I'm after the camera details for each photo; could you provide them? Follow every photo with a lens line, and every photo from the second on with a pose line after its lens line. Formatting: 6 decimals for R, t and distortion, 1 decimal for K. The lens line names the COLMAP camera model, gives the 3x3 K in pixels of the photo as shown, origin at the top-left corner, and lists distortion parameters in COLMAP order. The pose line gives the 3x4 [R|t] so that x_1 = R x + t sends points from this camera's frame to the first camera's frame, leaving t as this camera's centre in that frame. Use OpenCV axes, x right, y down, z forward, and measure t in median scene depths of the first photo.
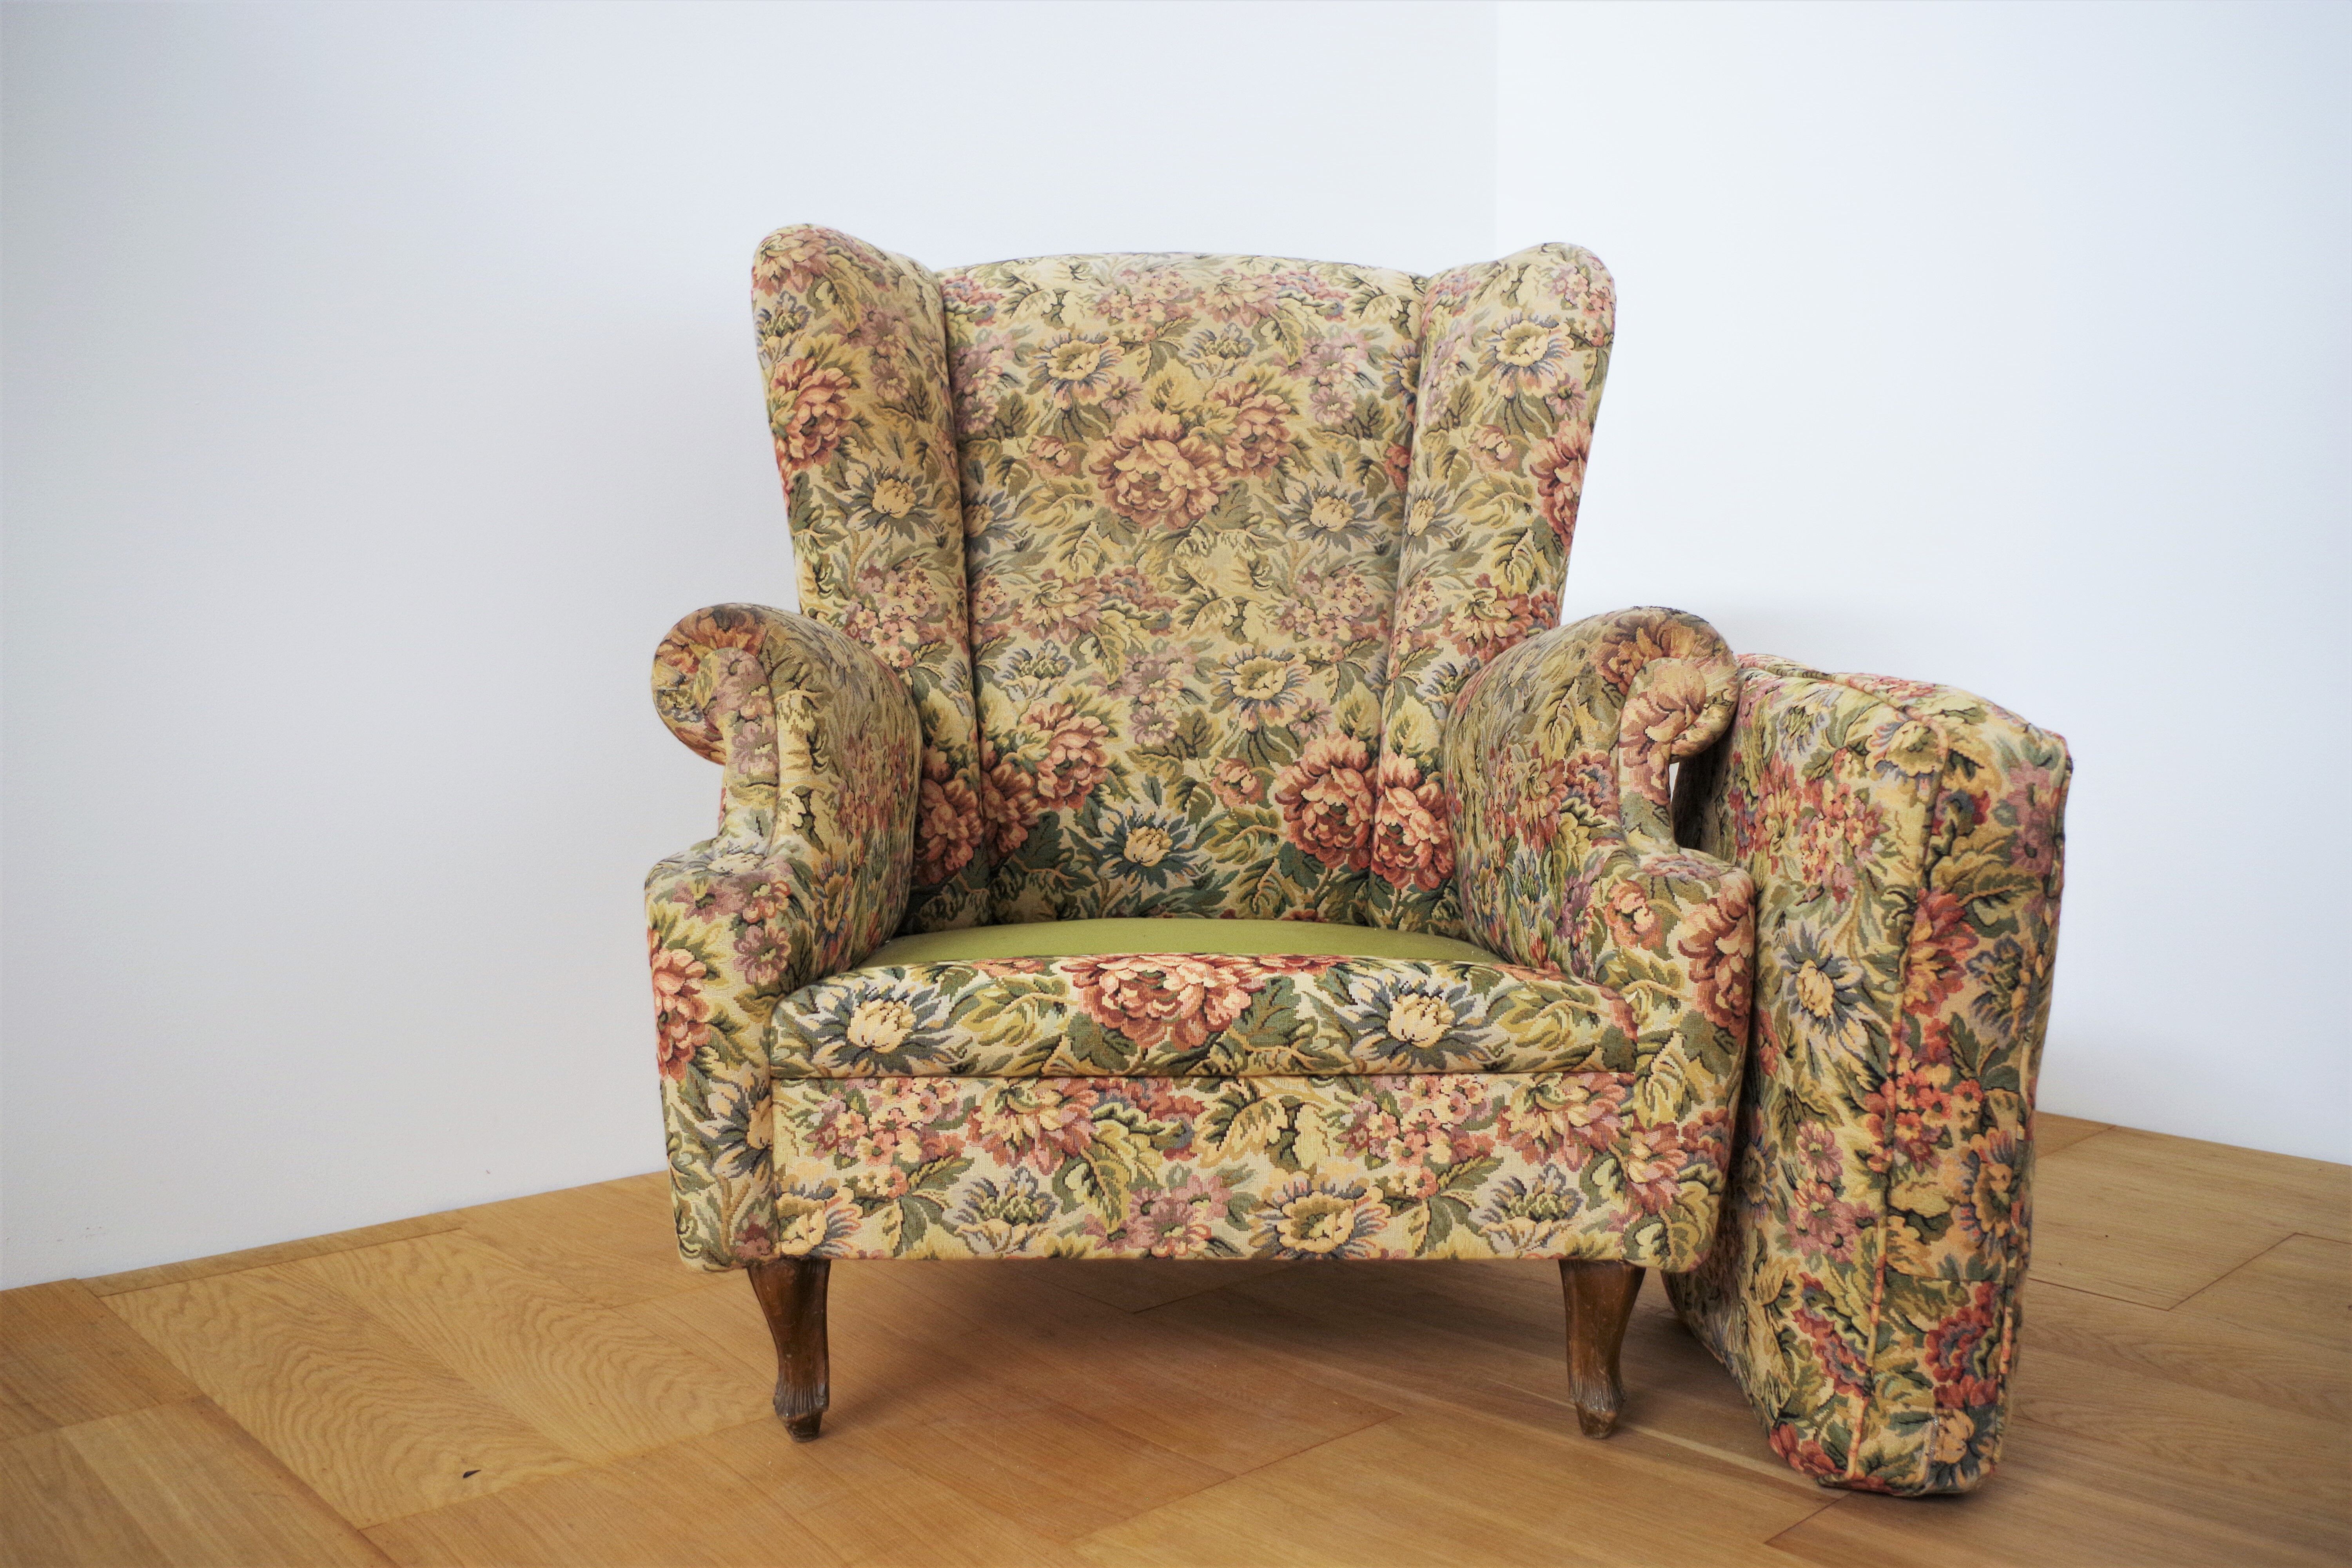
lens RADIAL K [[2043.1, 0, 1164.8], [0, 2043.1, 787.6], [0, 0, 1]] dist [-0.075642, -0.002093]
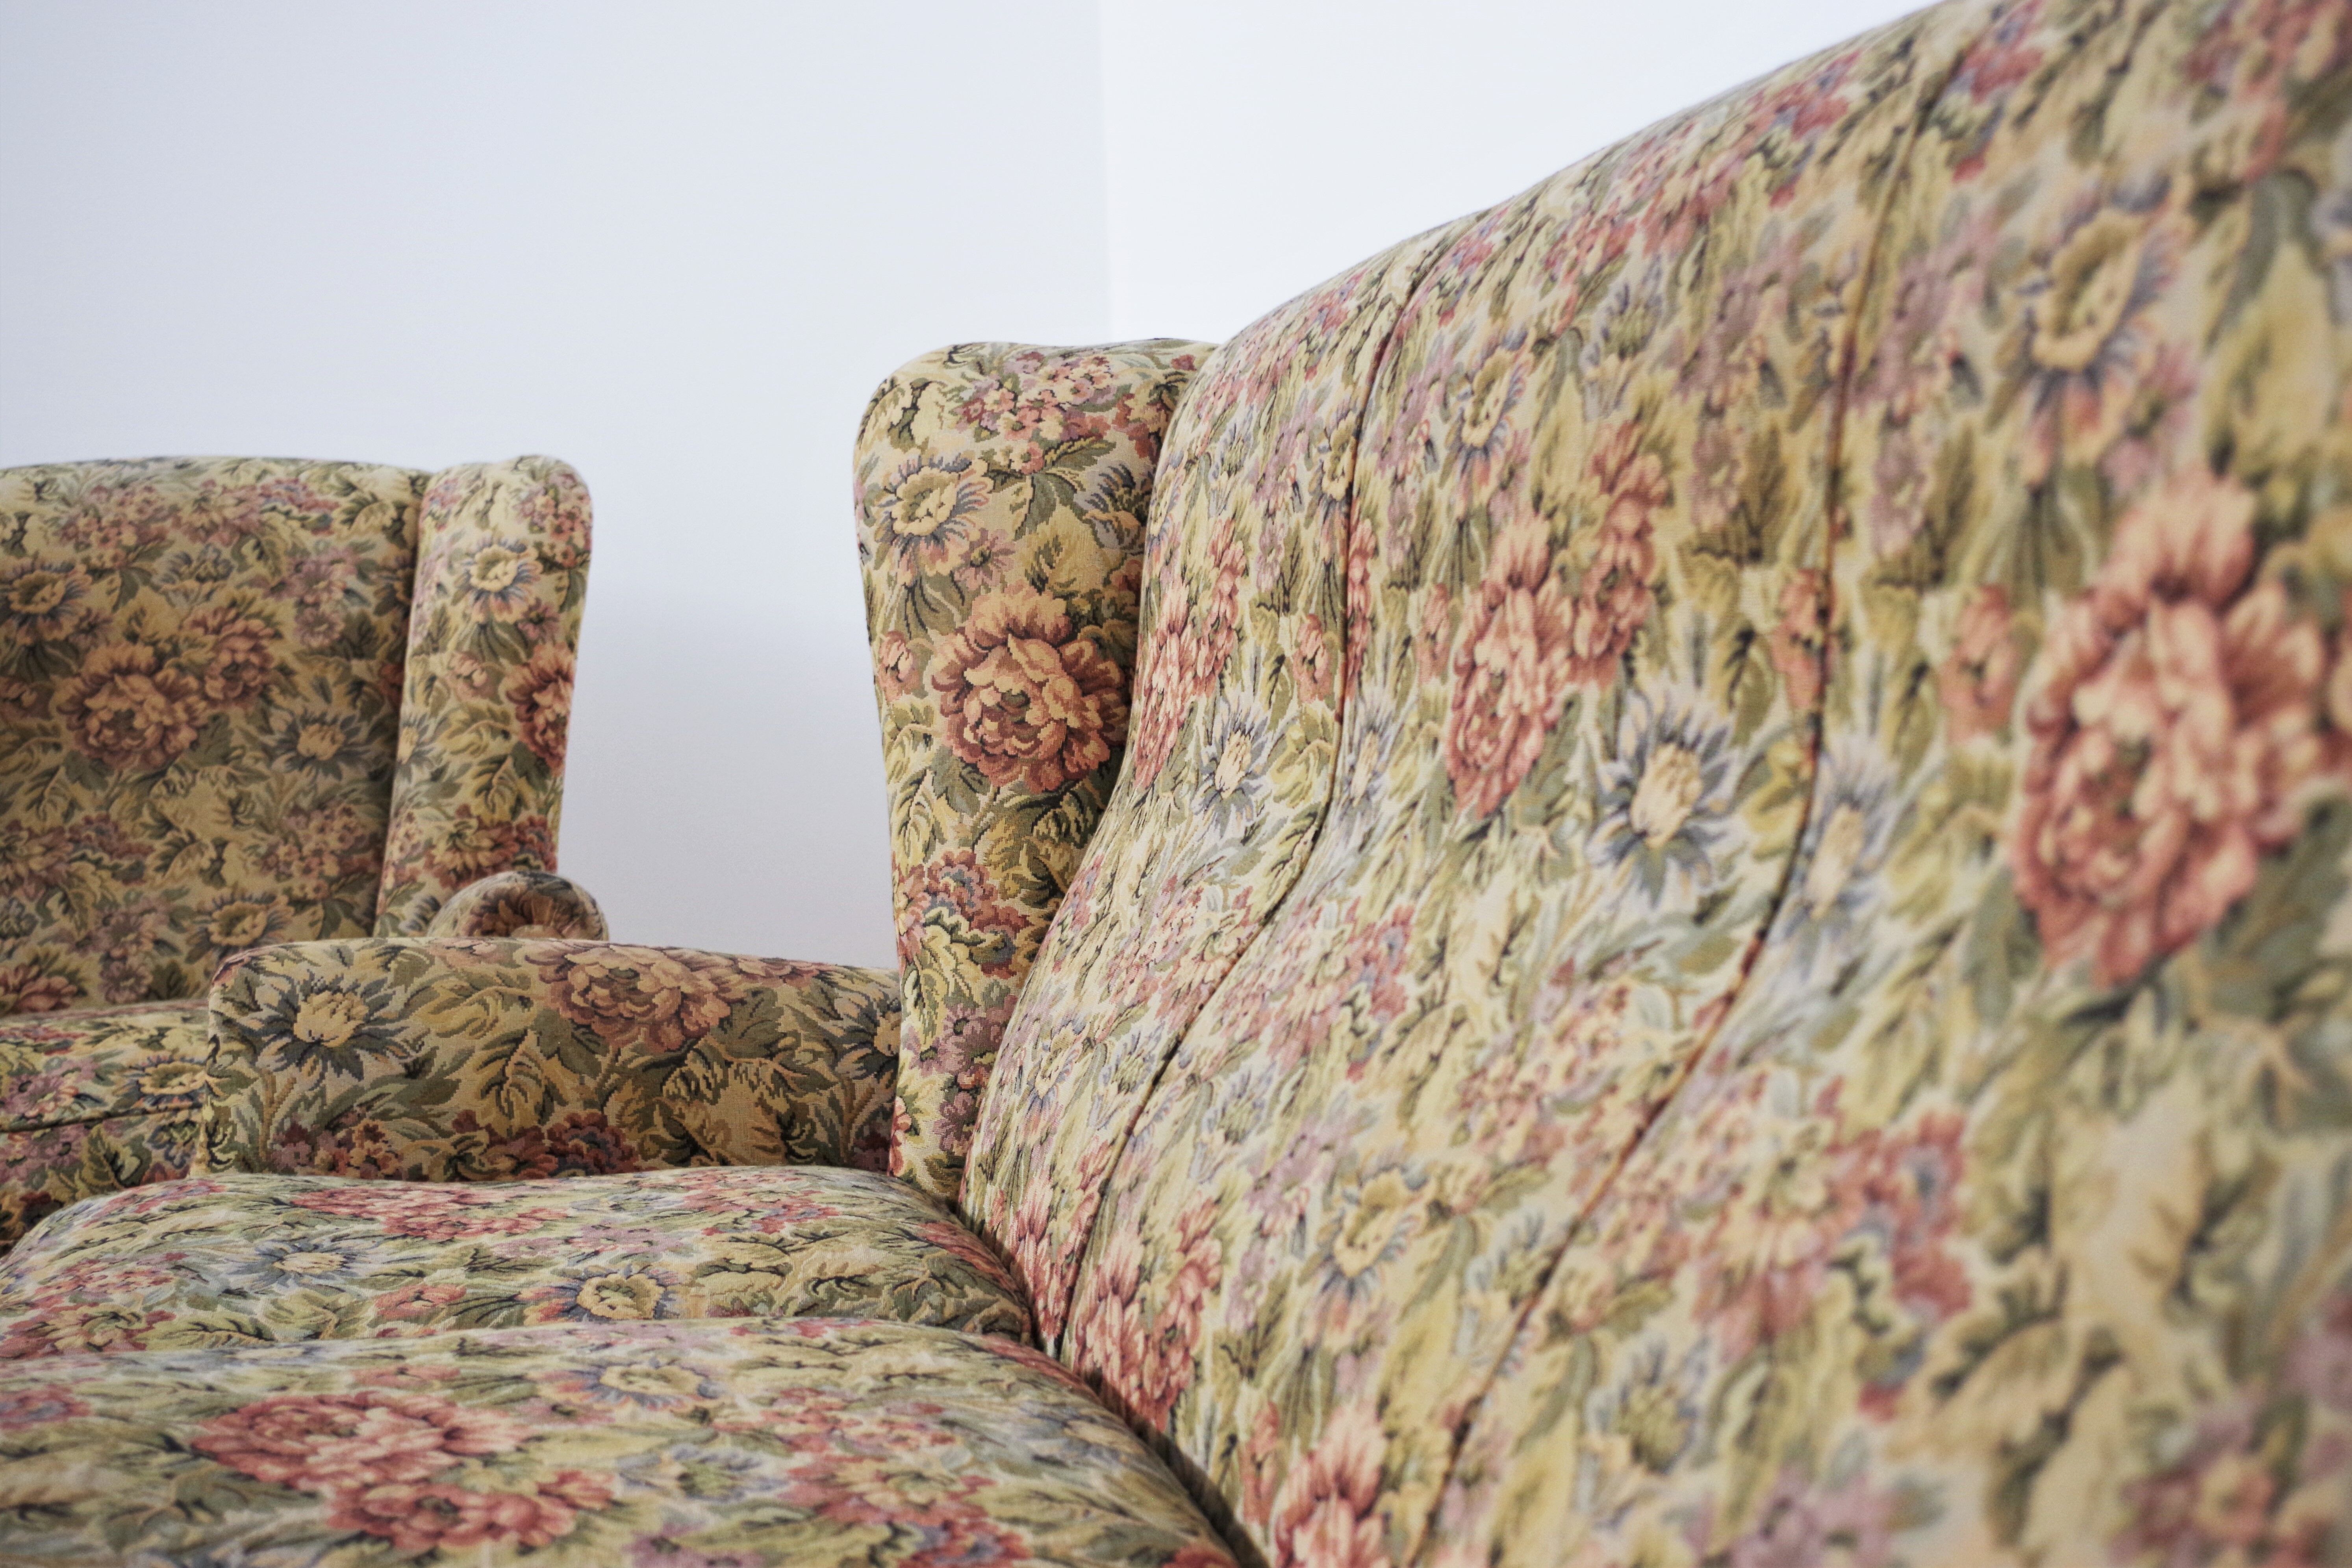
lens RADIAL K [[3005.8, 0, 1178.7], [0, 3005.8, 781.5], [0, 0, 1]] dist [-0.024639, 0.000000]
pose [[0.980377, -0.059637, 0.187894, 0.279452], [0.062635, 0.997986, -0.010055, -0.098916], [-0.186916, 0.021626, 0.982138, -0.626934]]
